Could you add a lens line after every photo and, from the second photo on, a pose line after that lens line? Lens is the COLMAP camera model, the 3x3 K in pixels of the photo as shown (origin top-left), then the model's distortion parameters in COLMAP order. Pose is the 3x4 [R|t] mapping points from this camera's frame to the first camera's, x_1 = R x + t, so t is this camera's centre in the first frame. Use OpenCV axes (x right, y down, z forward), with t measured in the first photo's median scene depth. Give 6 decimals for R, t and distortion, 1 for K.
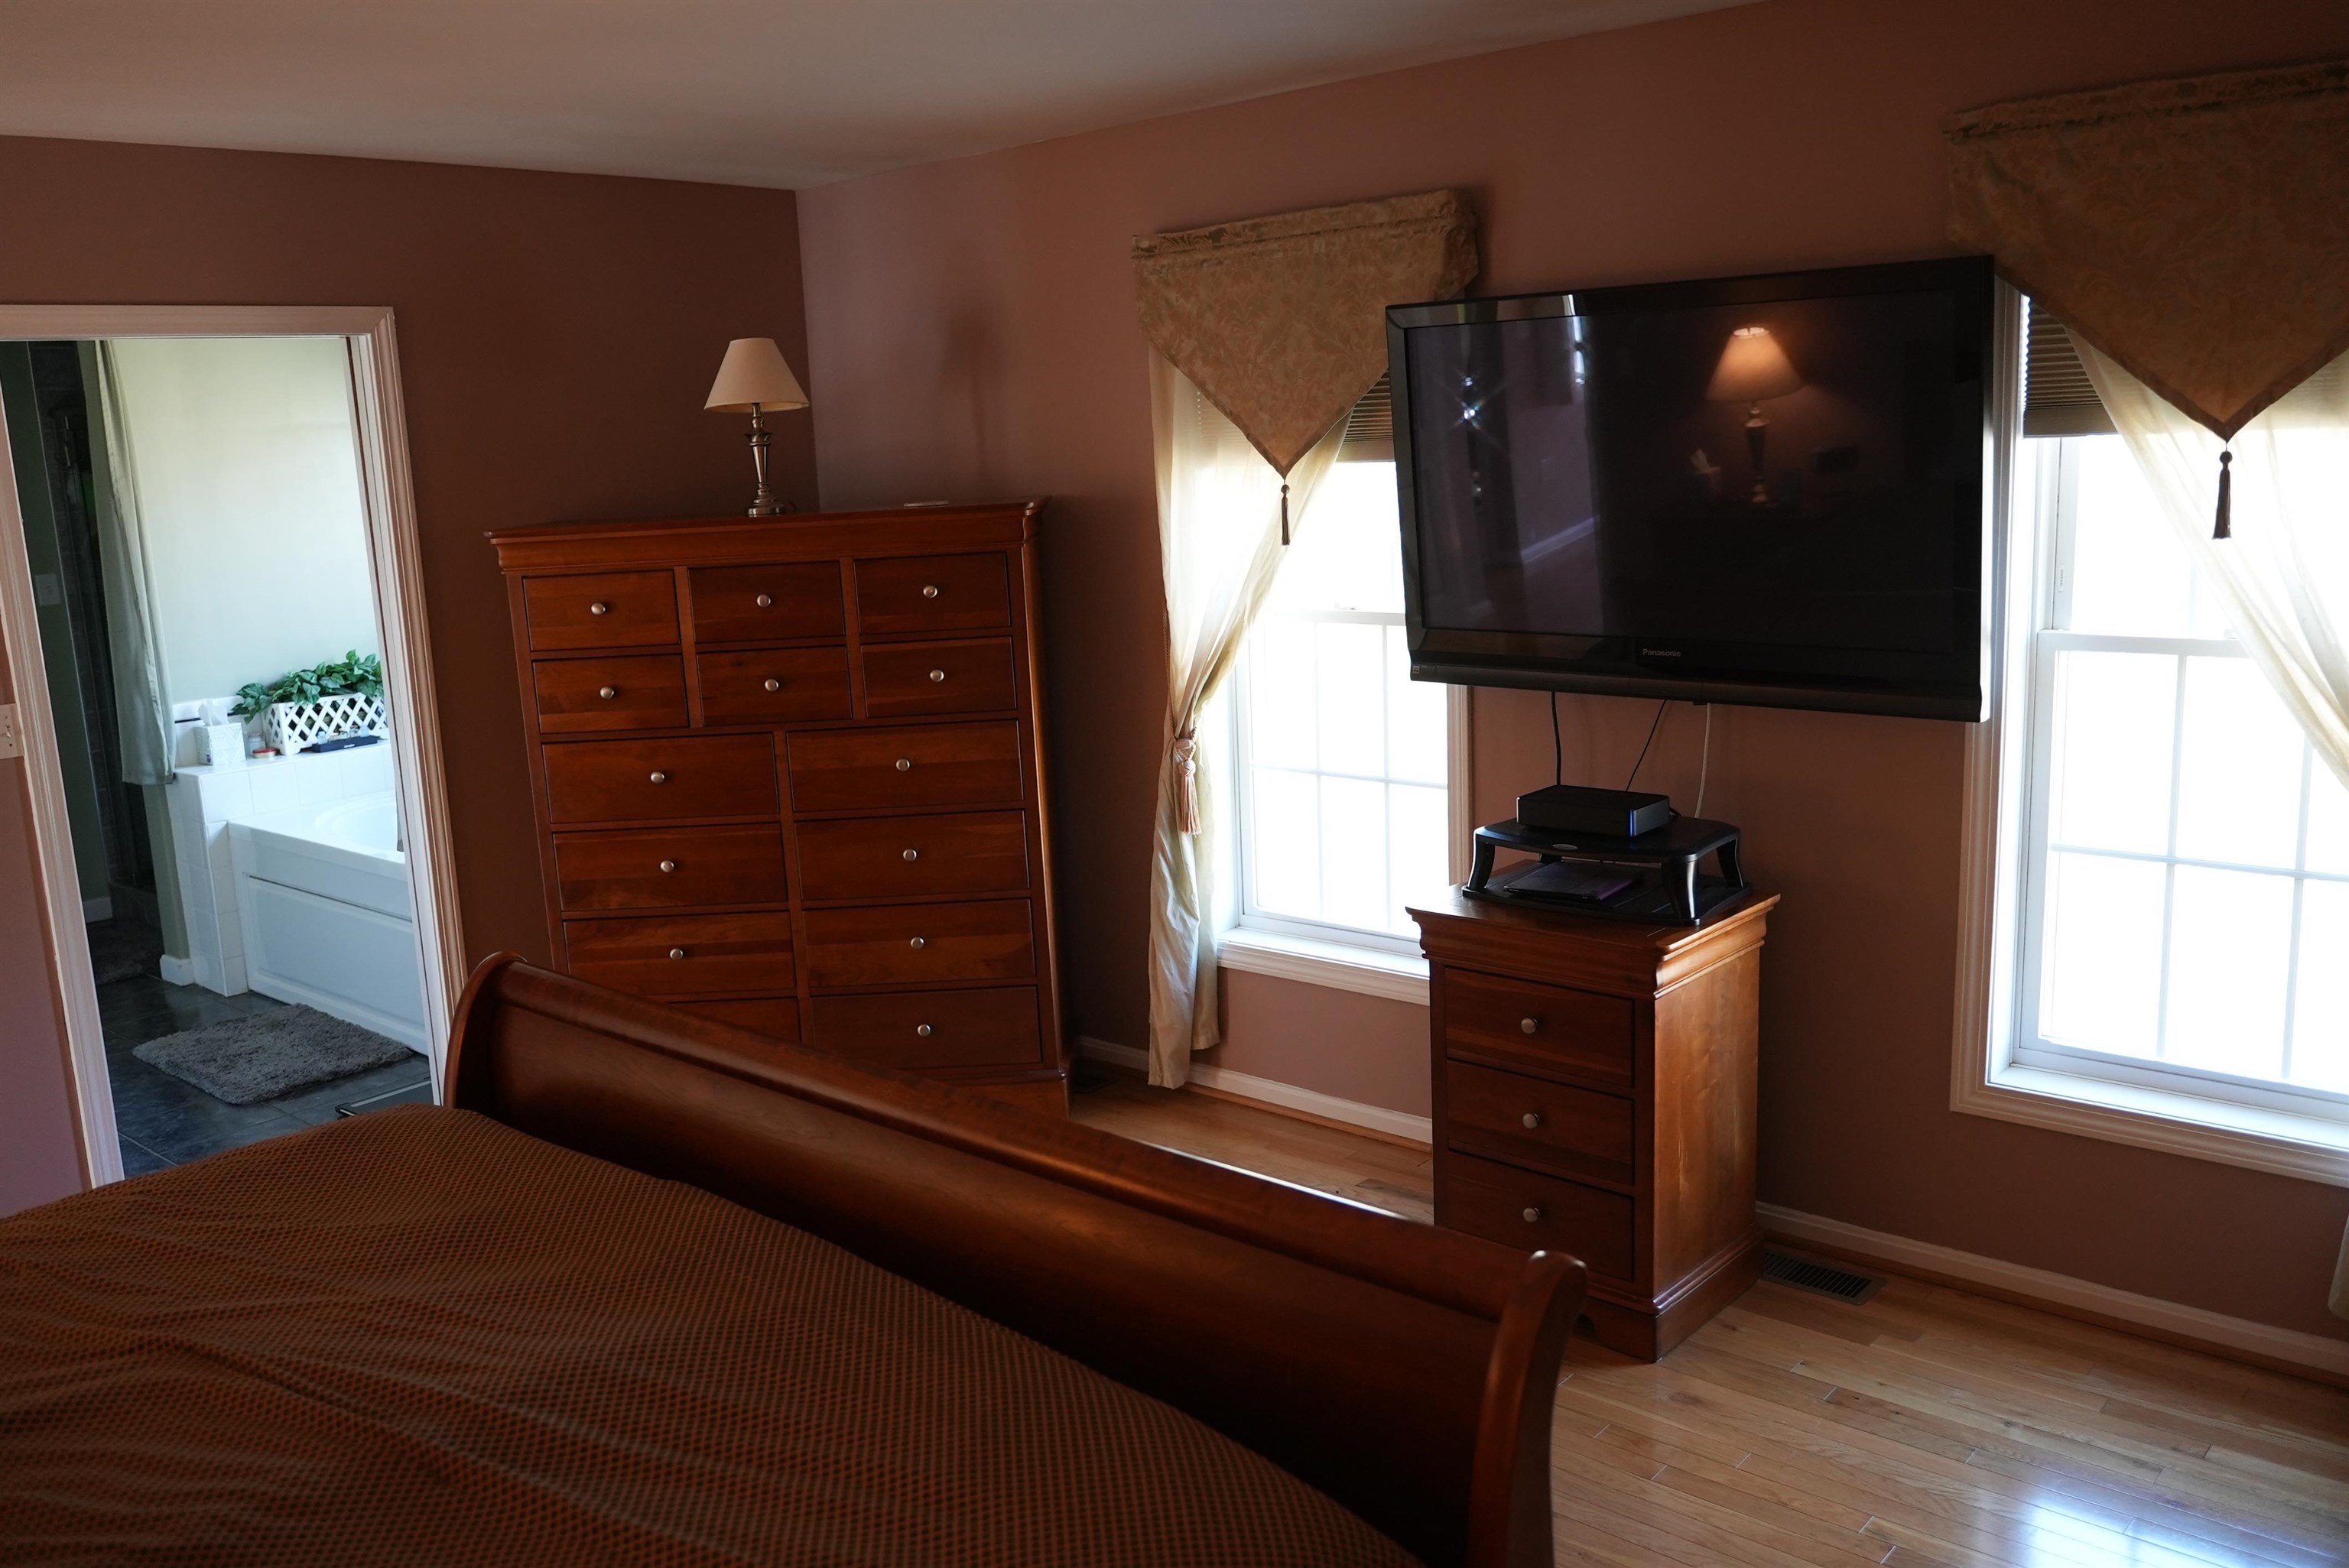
lens RADIAL K [[1890.1, 0, 1174.5], [0, 1890.1, 784.0], [0, 0, 1]] dist [-0.004632, 0.005052]
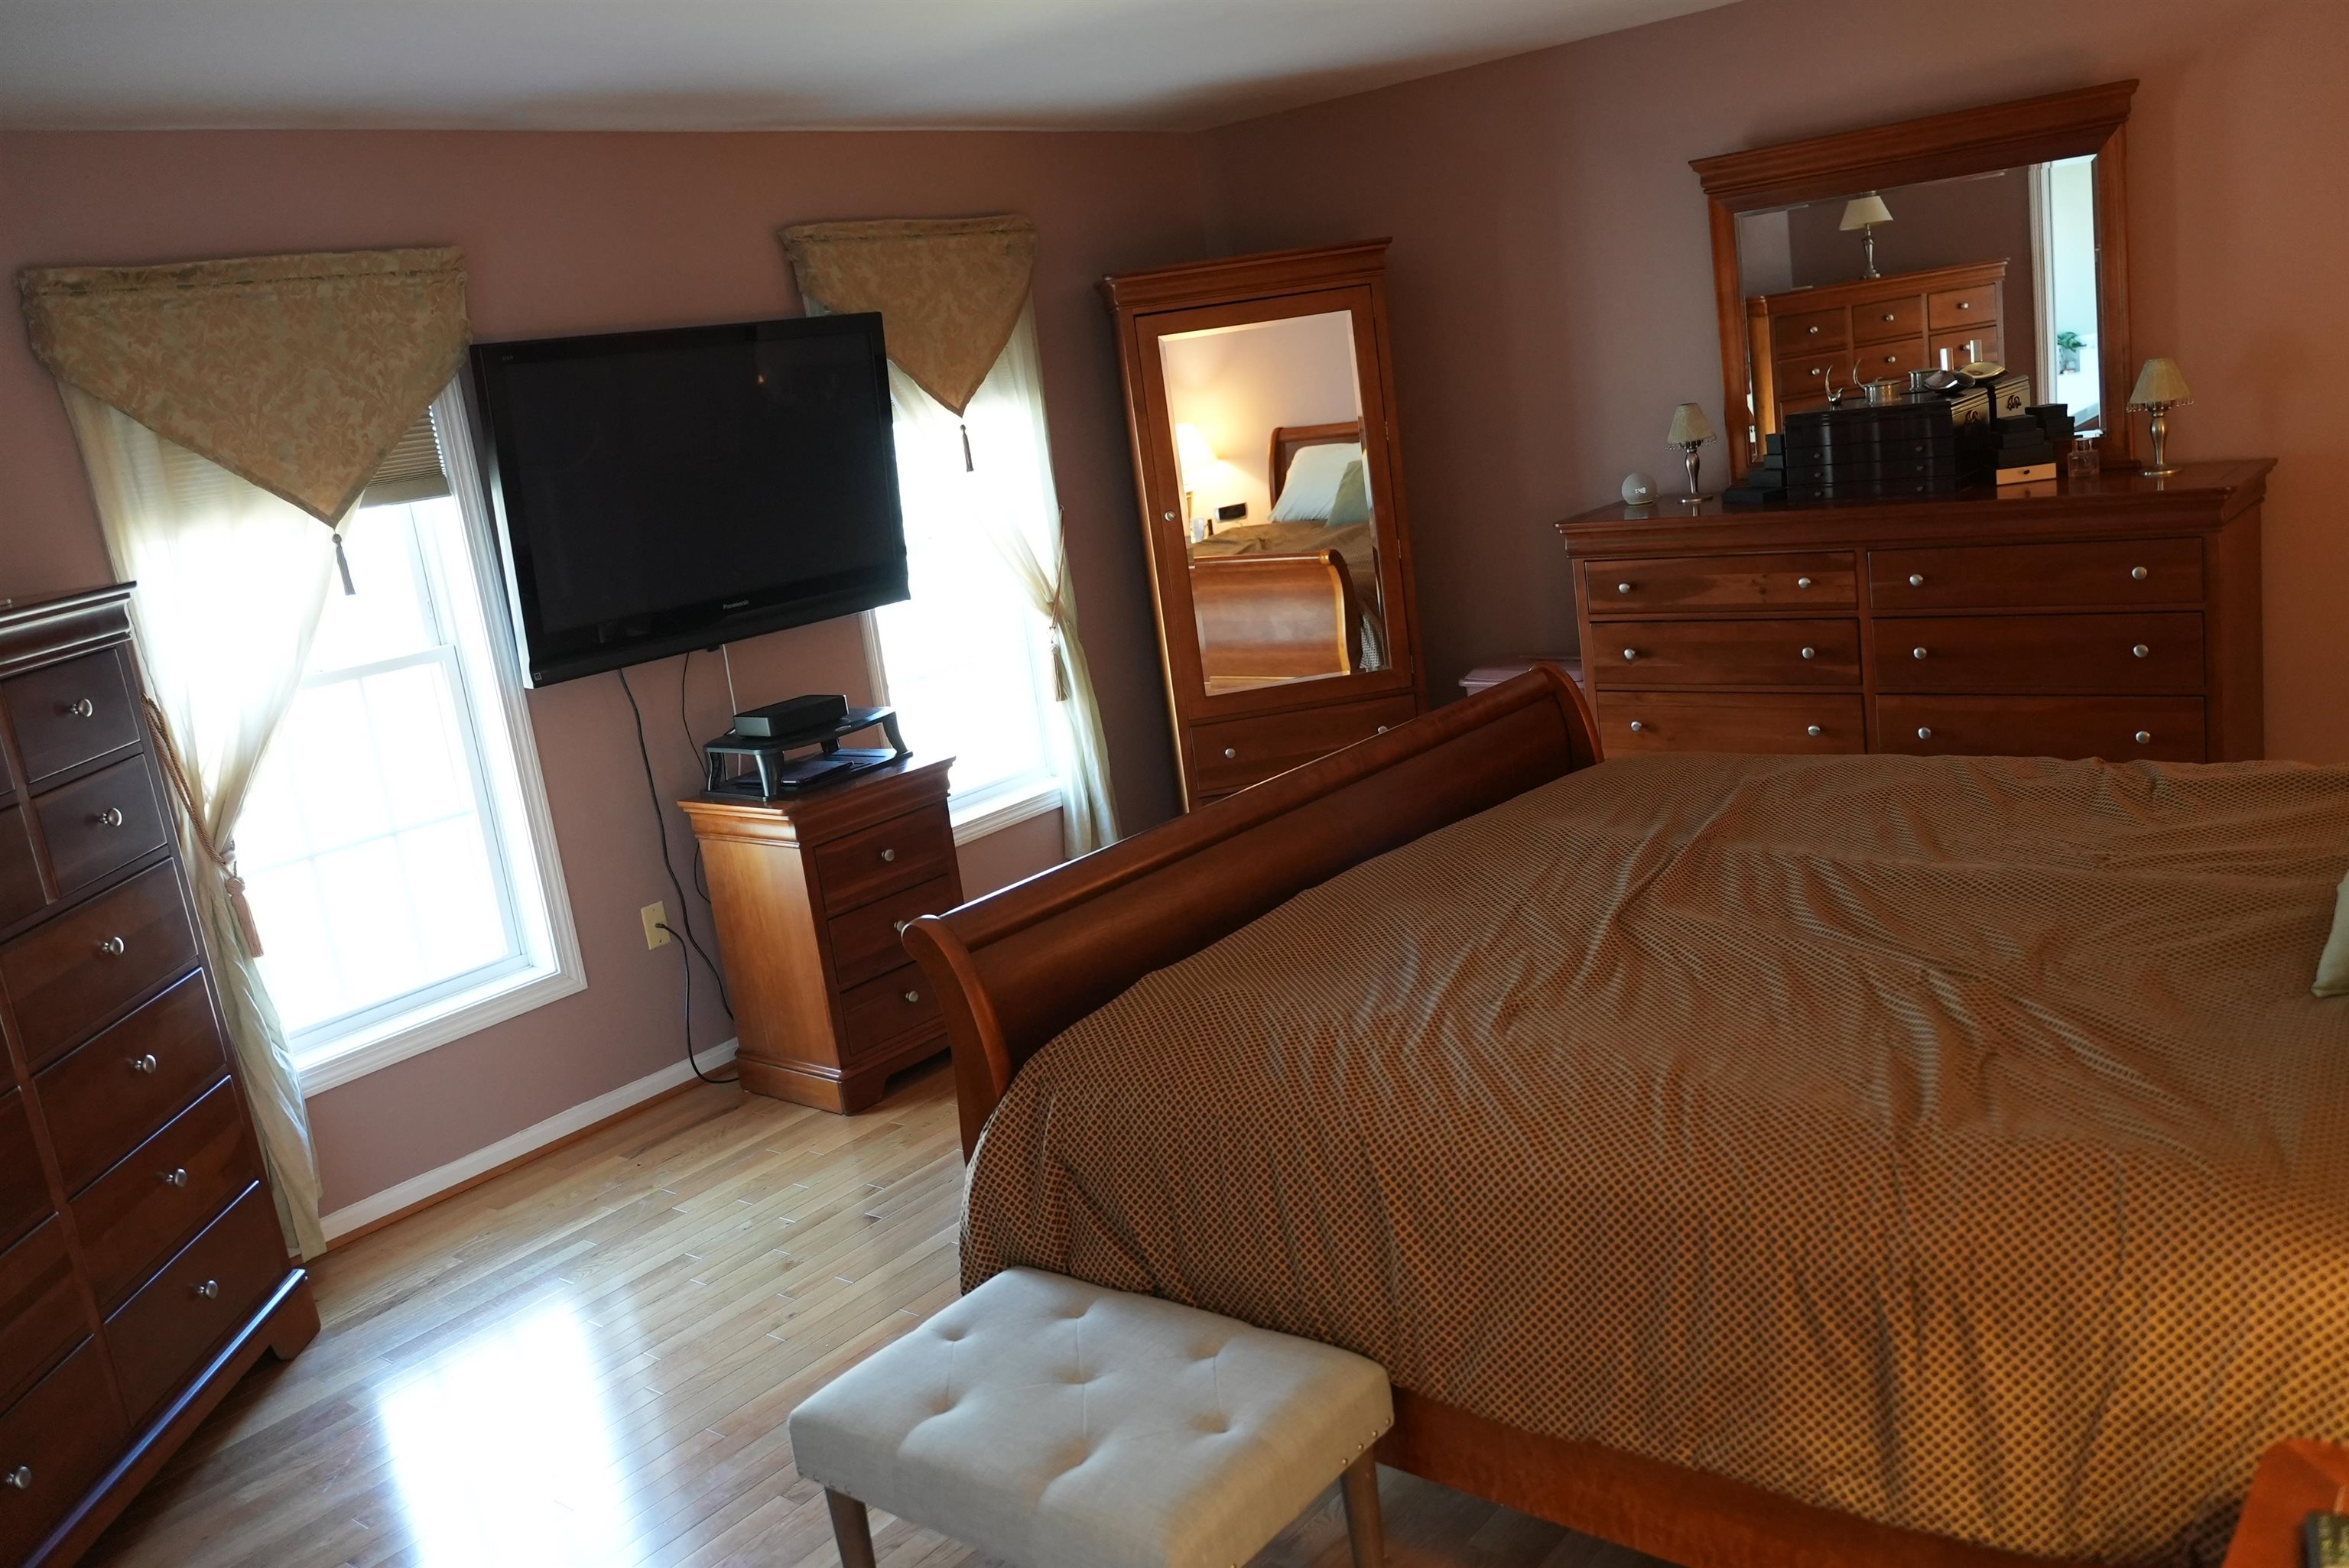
lens RADIAL K [[1890.1, 0, 1174.5], [0, 1890.1, 784.0], [0, 0, 1]] dist [-0.004632, 0.005052]
pose [[-0.031211, -0.164309, 0.985915, -0.930240], [0.322794, 0.931883, 0.165522, -0.062212], [-0.945954, 0.323414, 0.023953, 0.622066]]
